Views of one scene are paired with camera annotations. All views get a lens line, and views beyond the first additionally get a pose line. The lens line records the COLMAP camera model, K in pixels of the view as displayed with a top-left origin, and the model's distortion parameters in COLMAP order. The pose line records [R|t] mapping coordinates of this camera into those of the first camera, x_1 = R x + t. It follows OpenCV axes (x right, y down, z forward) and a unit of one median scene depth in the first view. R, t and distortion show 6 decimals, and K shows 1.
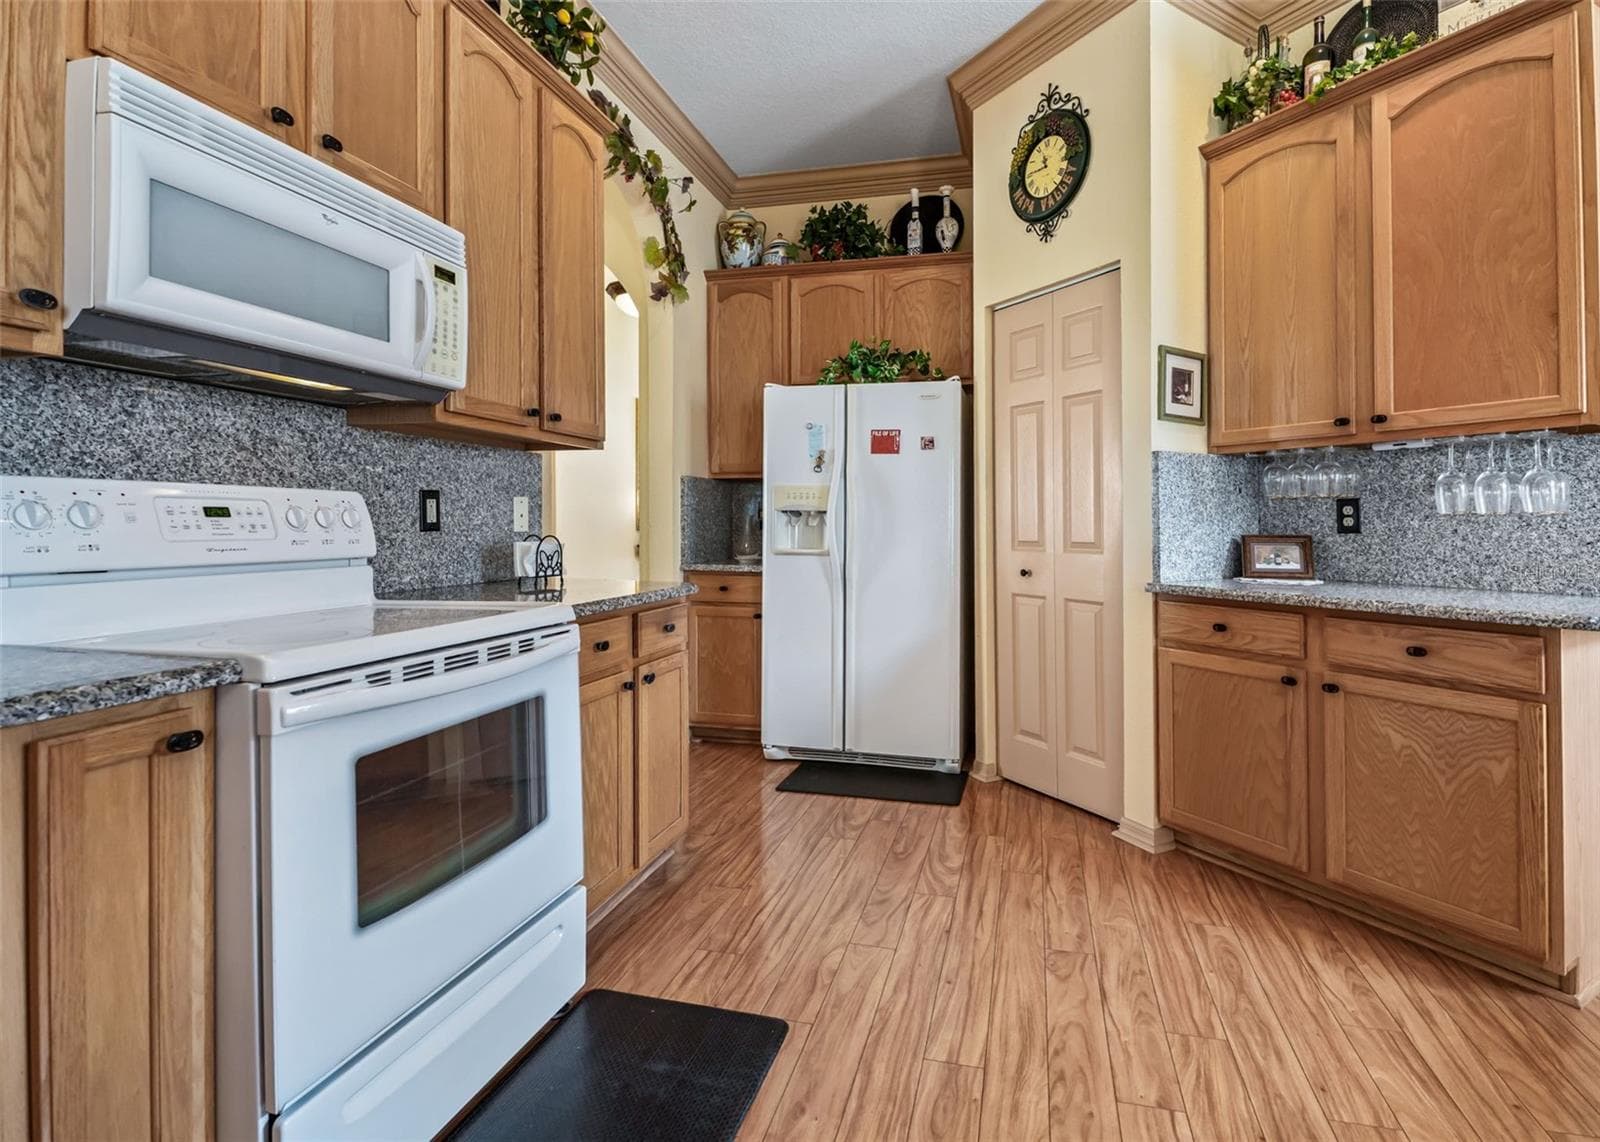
lens RADIAL K [[773.5, 0, 848.9], [0, 773.5, 523.4], [0, 0, 1]] dist [0.003806, -0.000768]
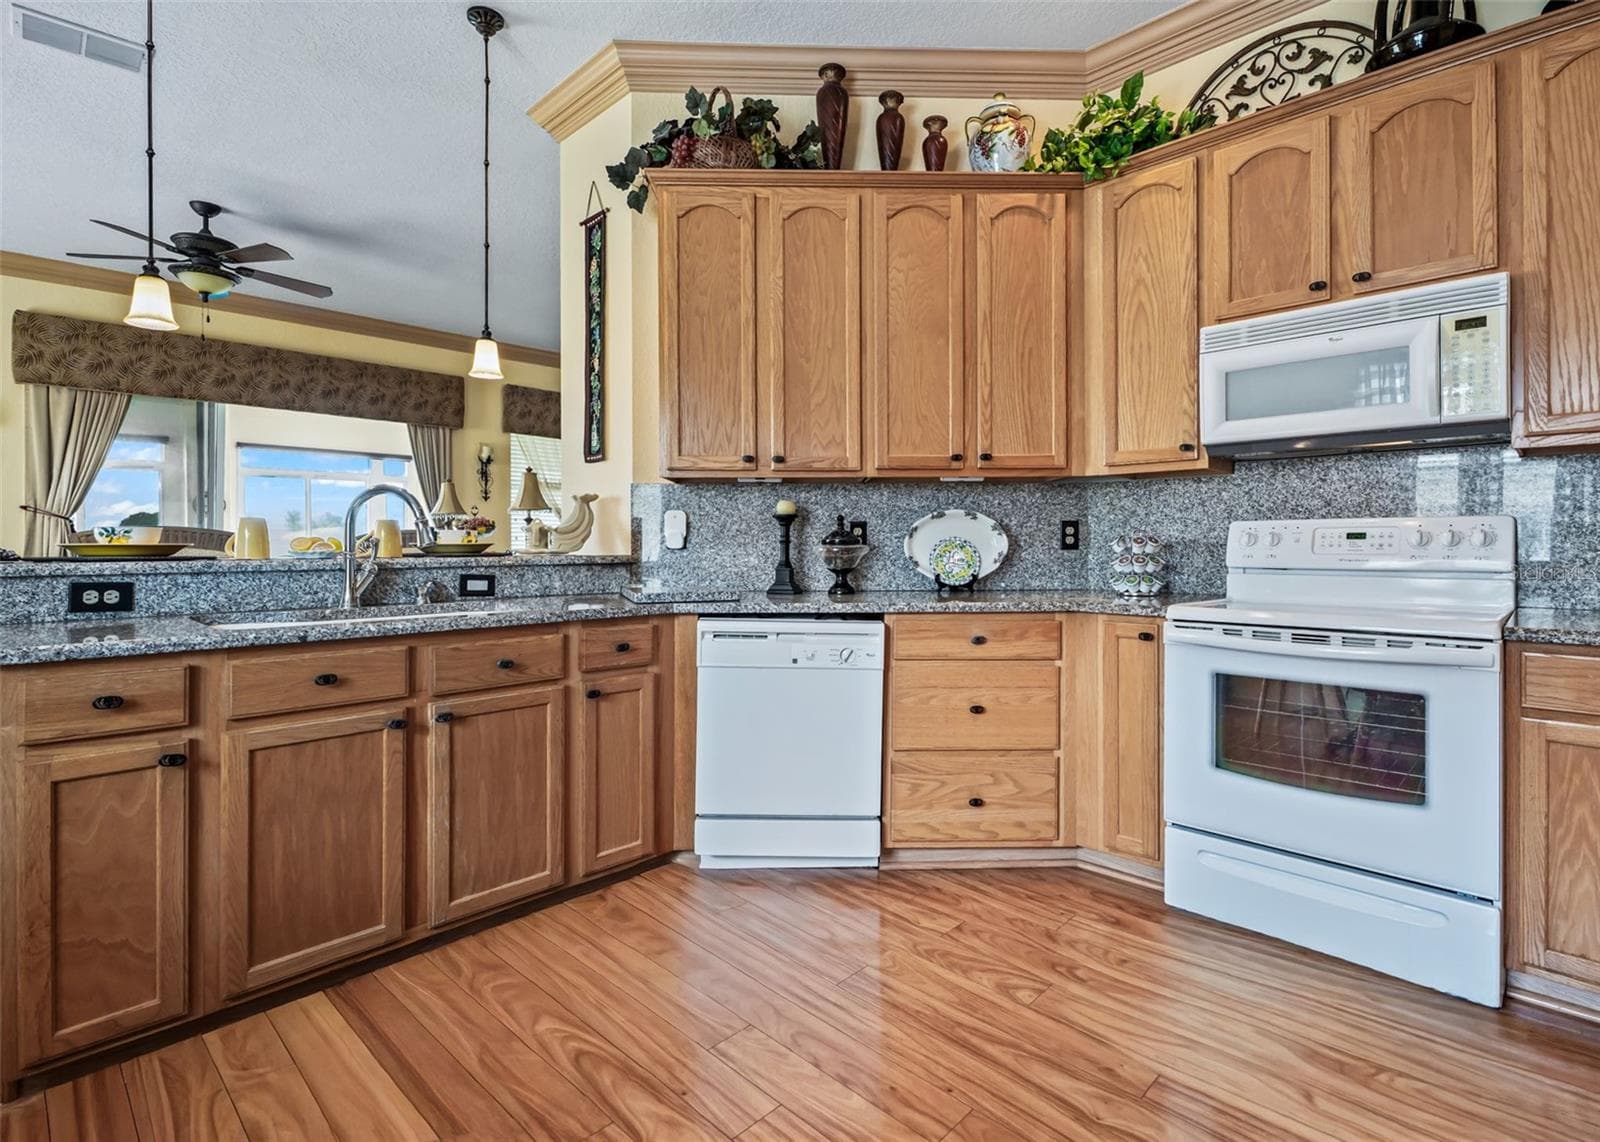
lens RADIAL K [[775.7, 0, 831.2], [0, 775.7, 542.9], [0, 0, 1]] dist [0.003388, -0.001212]
pose [[-0.492434, -0.002168, -0.870347, 0.638127], [0.002800, 0.999988, -0.004075, 0.001565], [0.870345, -0.004443, -0.492422, 0.510991]]
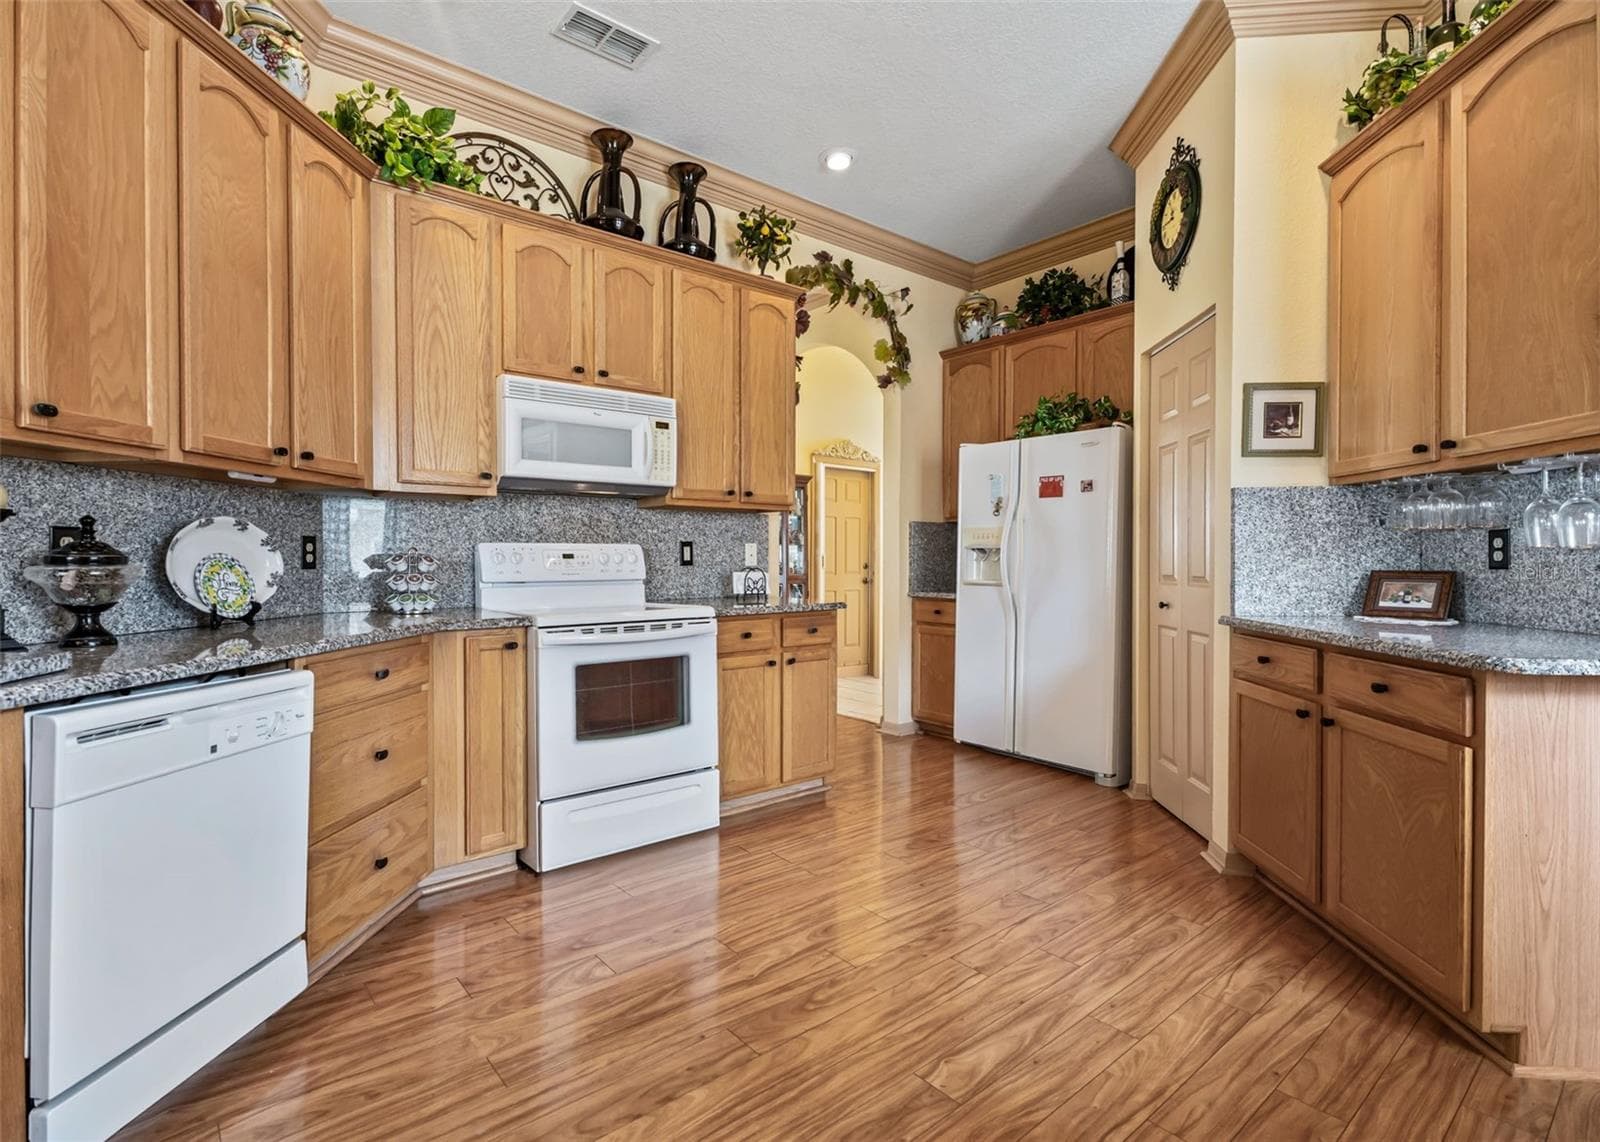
lens RADIAL K [[758.5, 0, 760.4], [0, 758.5, 565.5], [0, 0, 1]] dist [0.003031, -0.000560]
pose [[0.785940, 0.001566, -0.618301, 0.529731], [0.004778, 0.999952, 0.008607, -0.002674], [0.618284, -0.009718, 0.785895, -0.186071]]
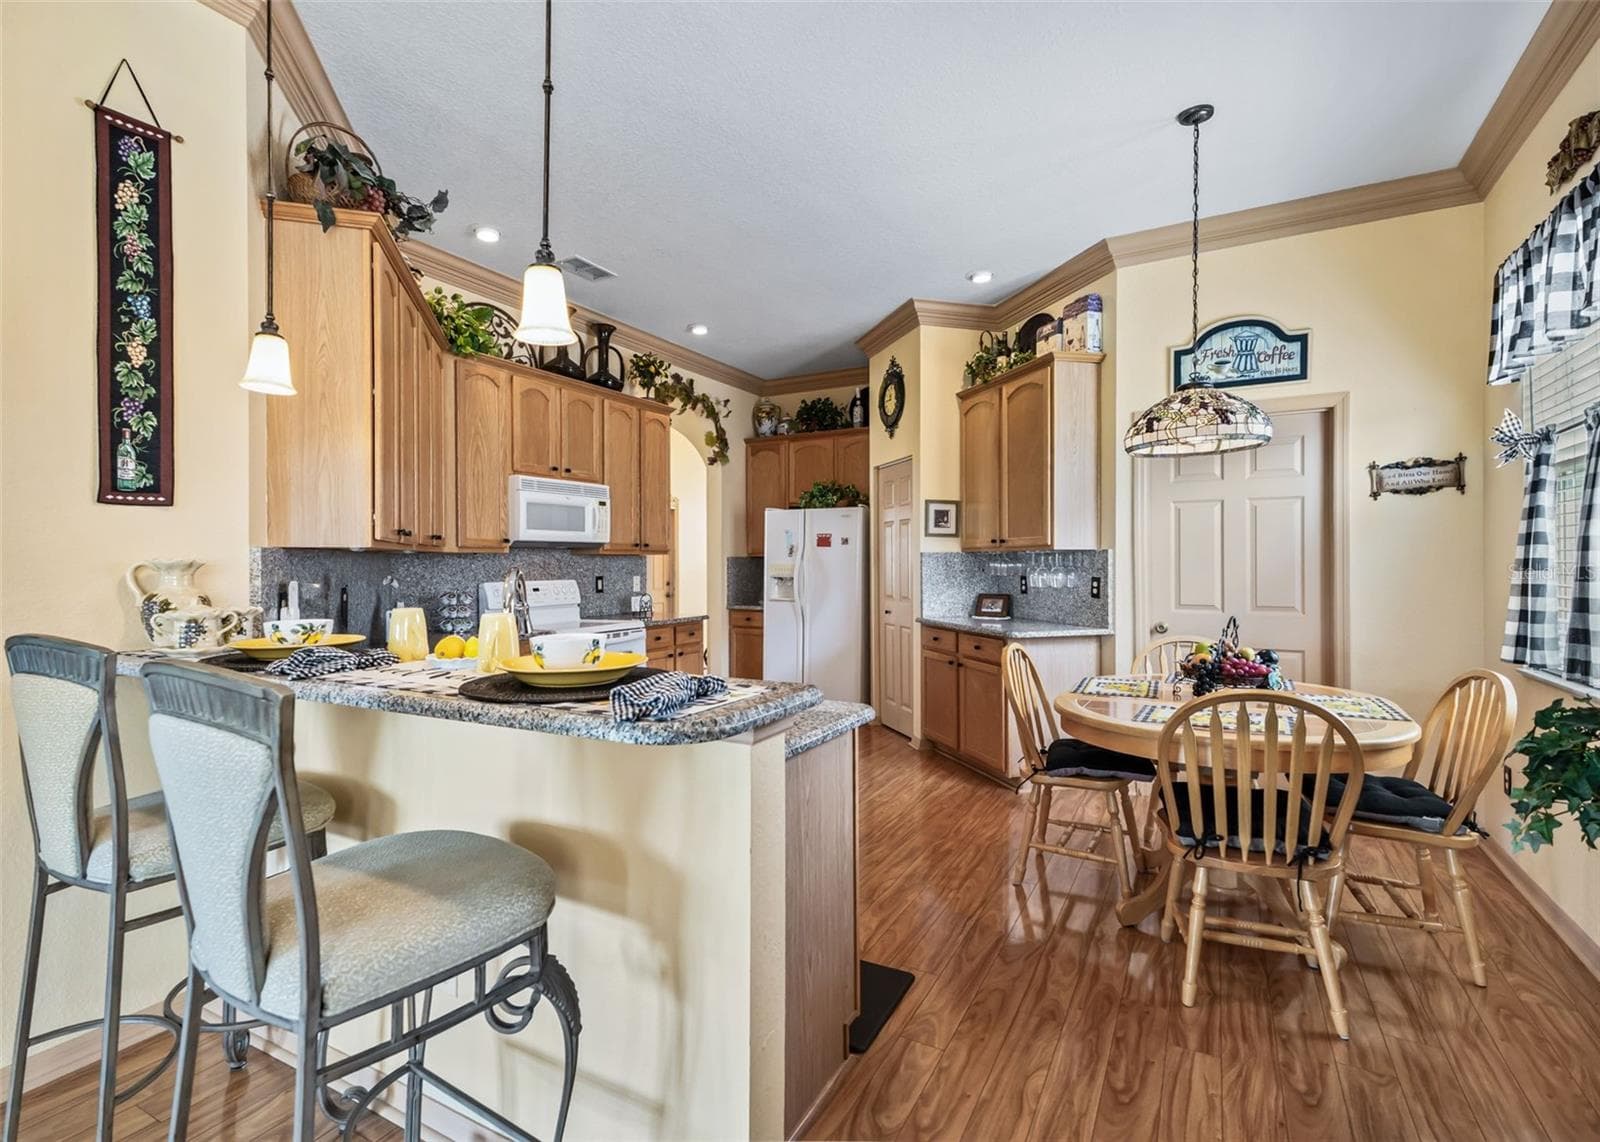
lens RADIAL K [[752.8, 0, 794.0], [0, 752.8, 549.7], [0, 0, 1]] dist [0.022327, -0.000309]
pose [[0.964866, -0.010607, -0.262527, 0.596383], [0.006498, 0.999843, -0.016514, -0.071407], [0.262660, 0.014227, 0.964783, -1.001408]]
